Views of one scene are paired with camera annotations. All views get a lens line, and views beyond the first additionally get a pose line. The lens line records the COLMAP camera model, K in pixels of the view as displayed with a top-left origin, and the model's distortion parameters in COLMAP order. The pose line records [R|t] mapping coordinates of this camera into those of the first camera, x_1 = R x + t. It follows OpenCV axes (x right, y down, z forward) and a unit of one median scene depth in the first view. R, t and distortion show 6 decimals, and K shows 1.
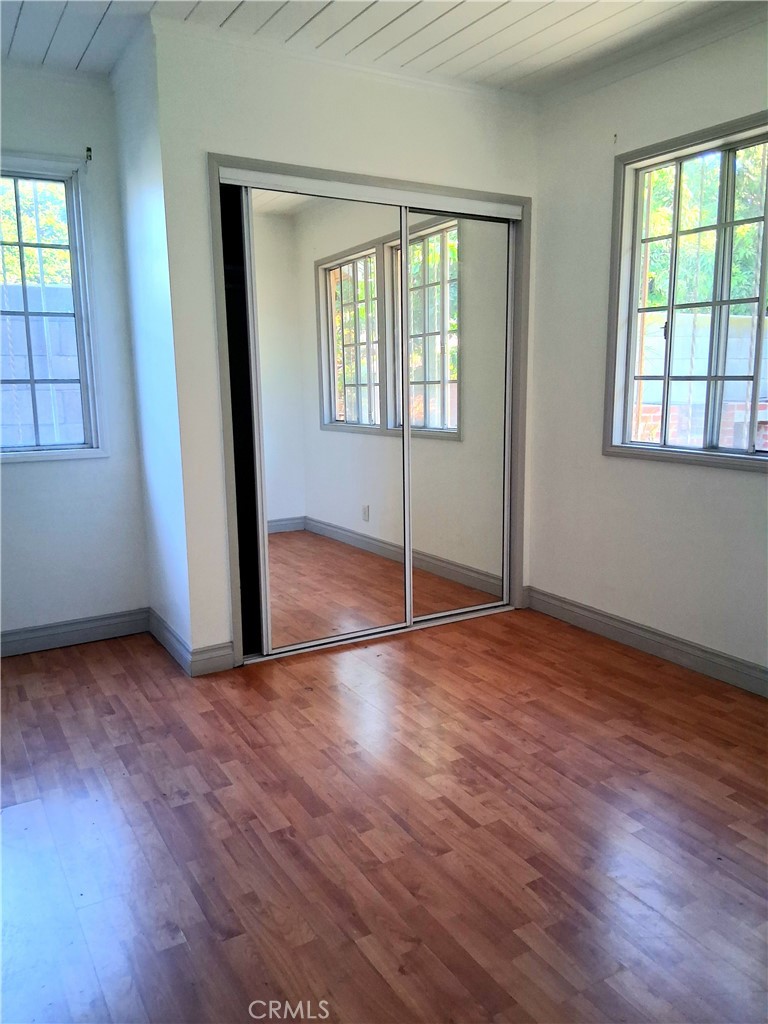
lens RADIAL K [[750.9, 0, 397.6], [0, 750.9, 511.1], [0, 0, 1]] dist [0.097942, -0.166938]
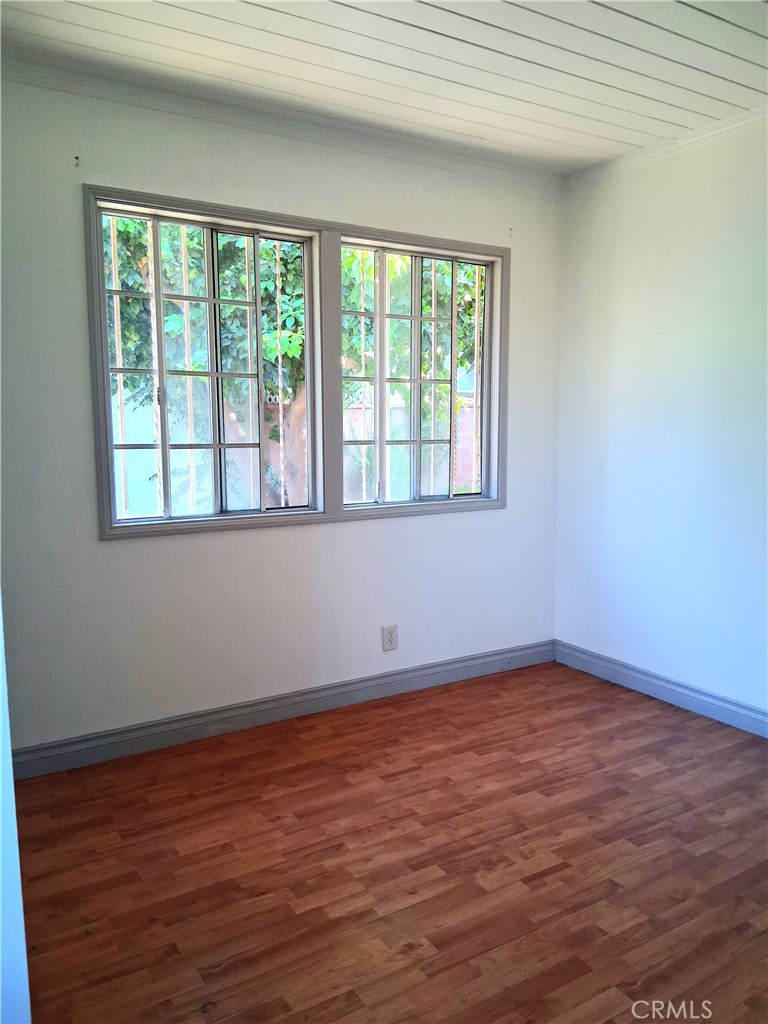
lens RADIAL K [[750.9, 0, 397.6], [0, 750.9, 511.1], [0, 0, 1]] dist [0.097942, -0.166938]
pose [[0.020048, -0.111988, 0.993507, -0.669420], [0.188238, 0.976359, 0.106256, -0.166527], [-0.981919, 0.184886, 0.040655, 0.813049]]
